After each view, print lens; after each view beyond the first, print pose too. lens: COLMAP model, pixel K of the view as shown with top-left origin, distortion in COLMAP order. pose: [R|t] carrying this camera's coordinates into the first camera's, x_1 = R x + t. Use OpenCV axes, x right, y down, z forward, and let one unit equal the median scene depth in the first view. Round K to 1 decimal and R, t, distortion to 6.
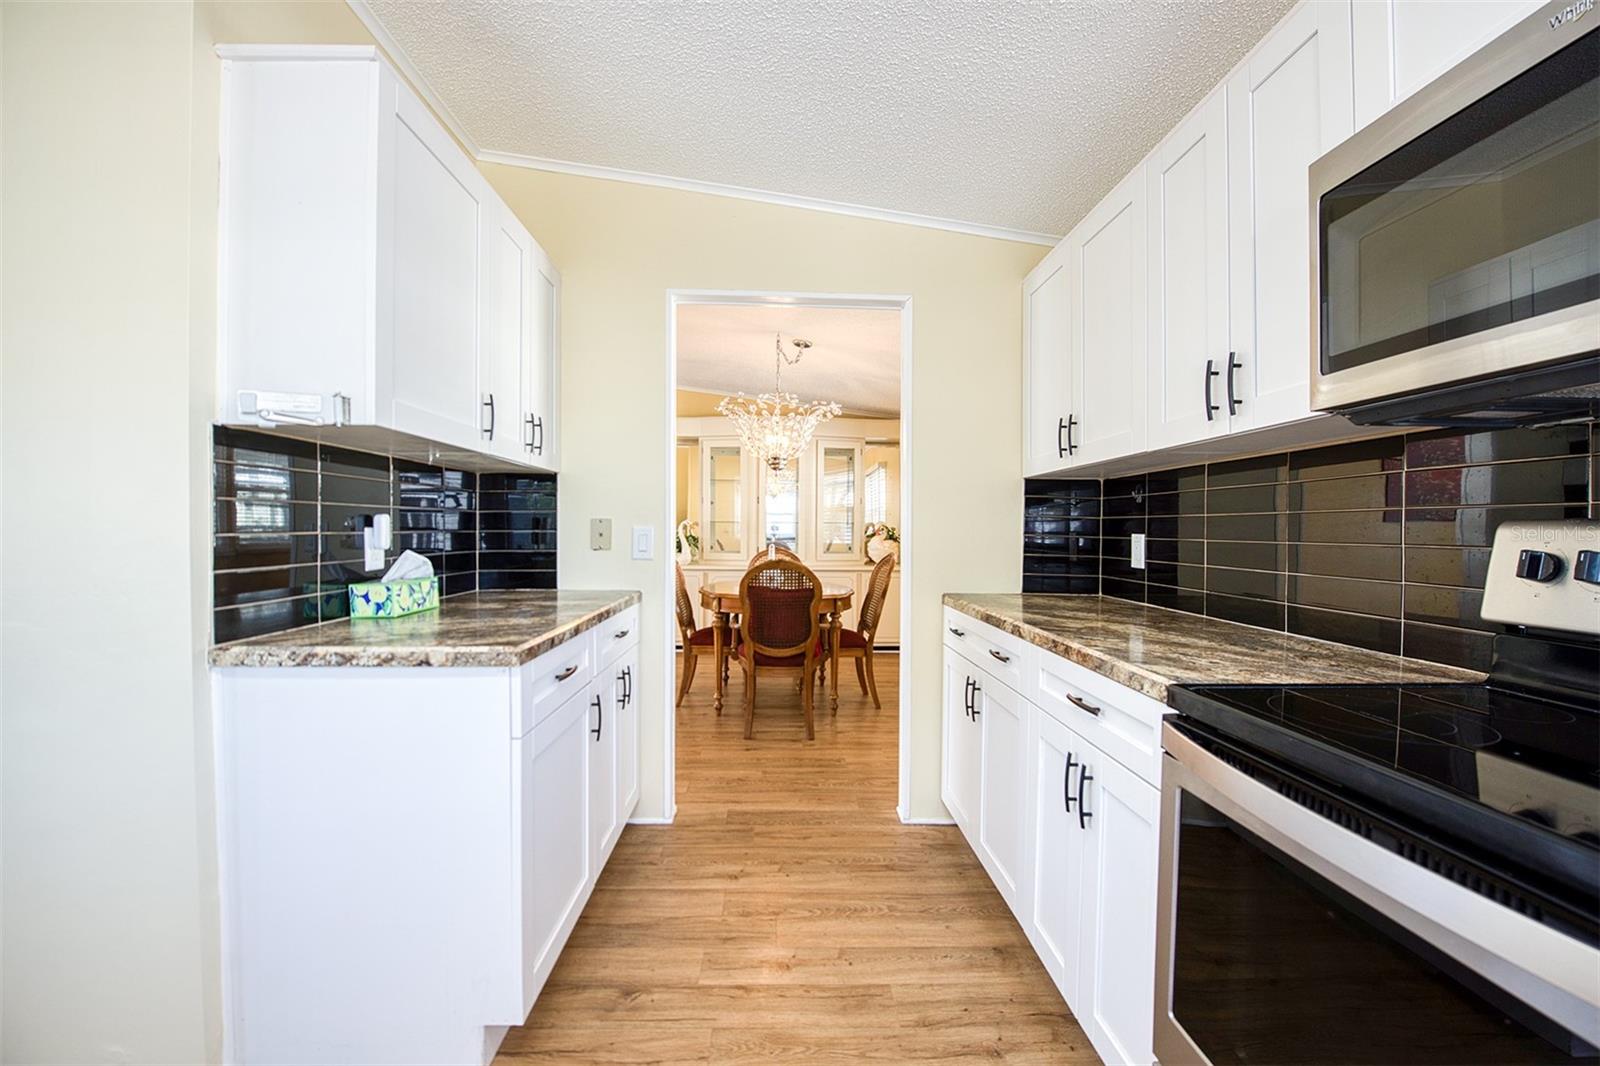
lens RADIAL K [[652.5, 0, 776.4], [0, 652.5, 535.2], [0, 0, 1]] dist [-0.016004, -0.000414]
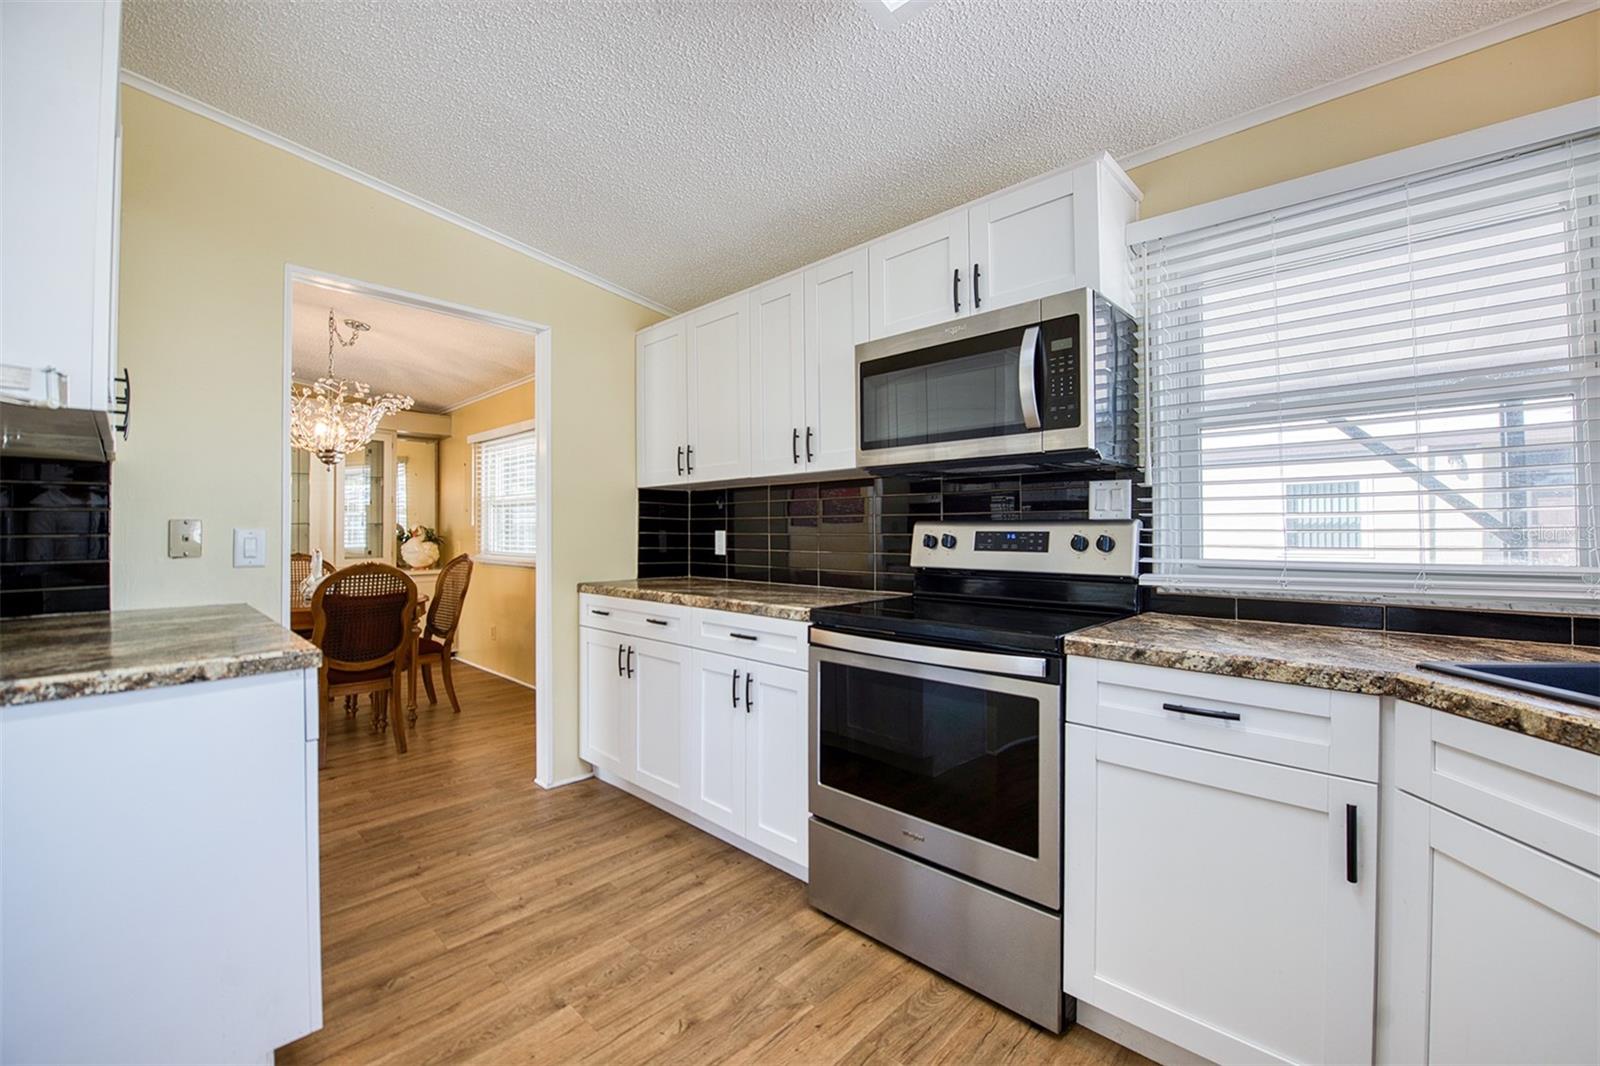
lens RADIAL K [[669.4, 0, 806.7], [0, 669.4, 523.6], [0, 0, 1]] dist [-0.013707, -0.000289]
pose [[0.698301, -0.003130, 0.715797, -0.361720], [0.015906, 0.999811, -0.011146, 0.001824], [-0.715627, 0.019168, 0.698220, -0.160394]]
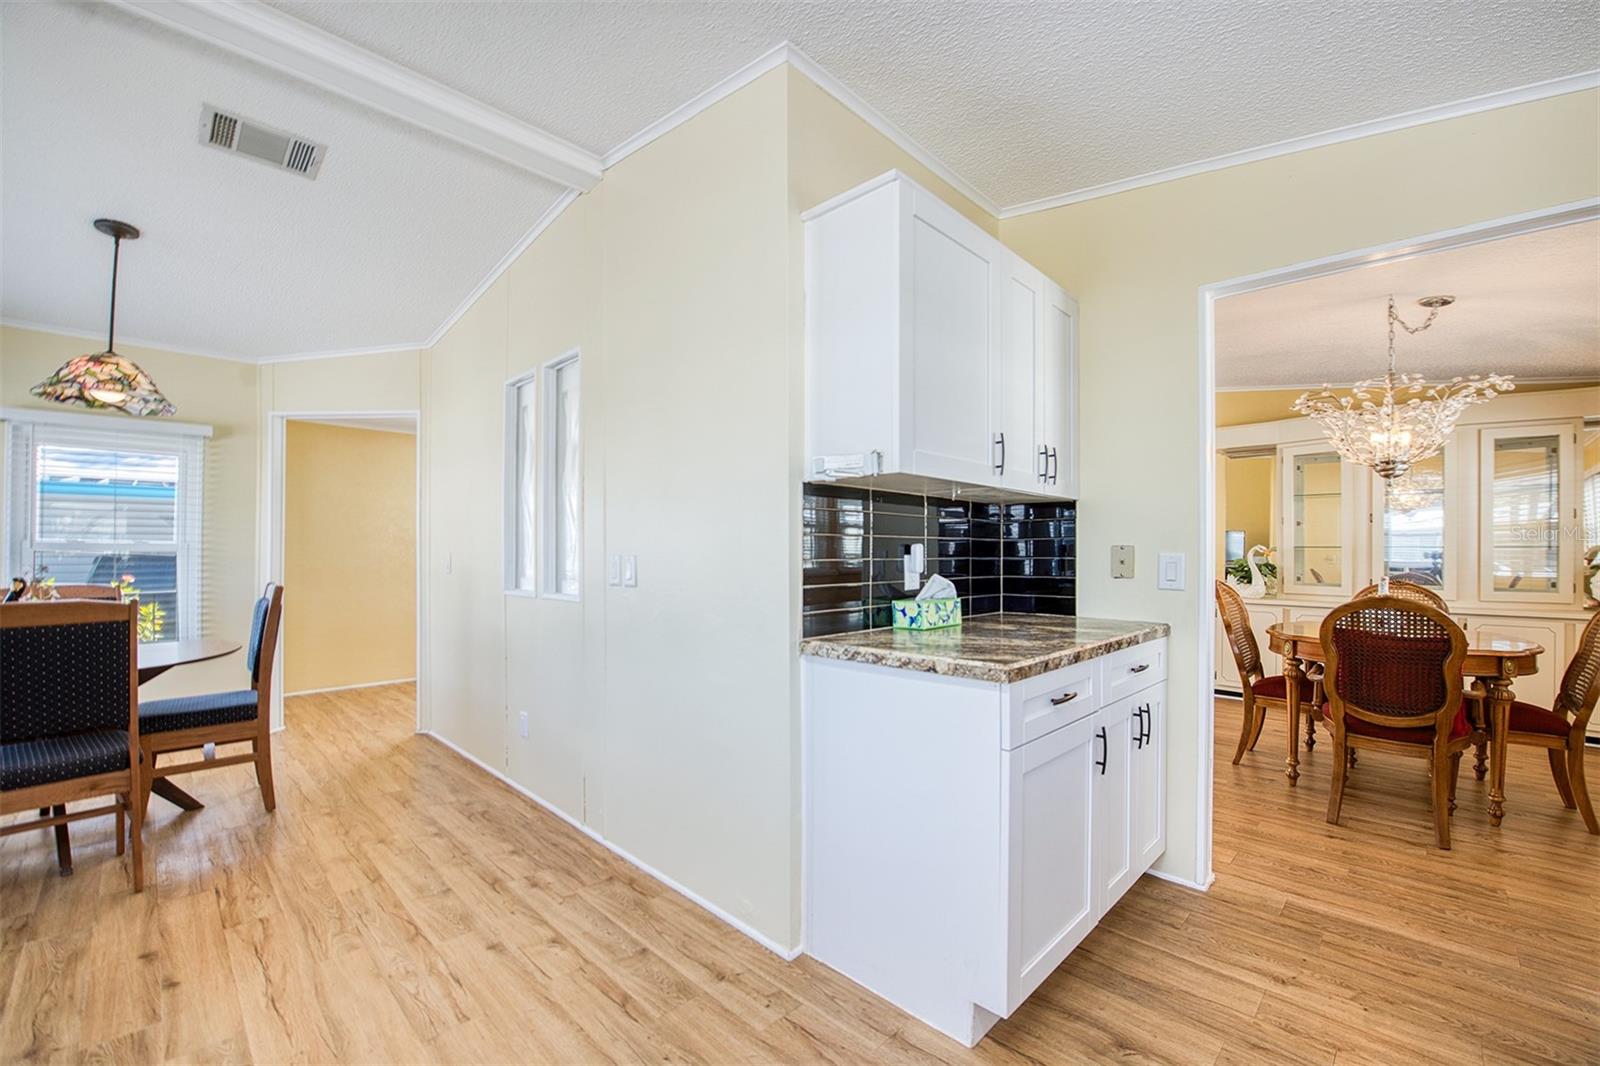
lens RADIAL K [[646.5, 0, 797.9], [0, 646.5, 553.9], [0, 0, 1]] dist [-0.014050, -0.000678]
pose [[0.707445, -0.001895, -0.706766, 0.069659], [-0.006641, 0.999934, -0.009328, -0.000883], [0.706738, 0.011292, 0.707386, -0.004818]]
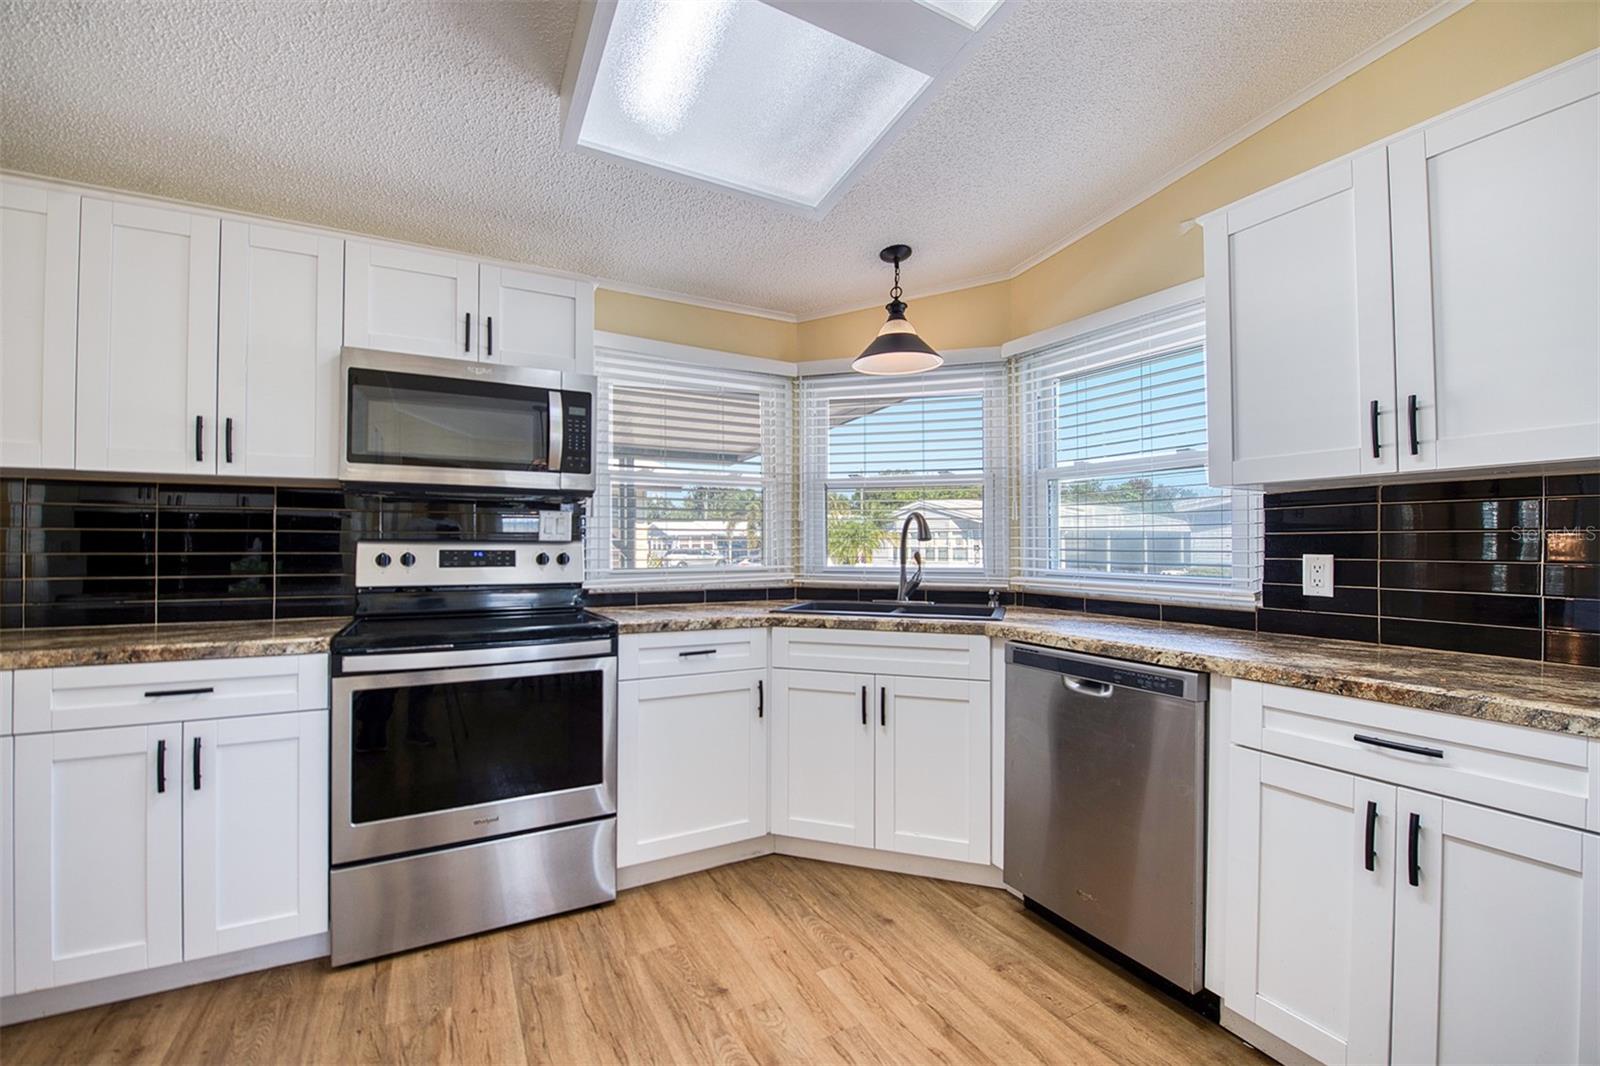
lens RADIAL K [[696.8, 0, 800.0], [0, 696.8, 533.0], [0, 0, 1]] dist [-0.015833, -0.000170]
pose [[-0.479039, 0.008086, 0.877756, -0.713498], [0.004157, 0.999967, -0.006943, -0.010275], [-0.877784, 0.000323, -0.479057, 0.368720]]
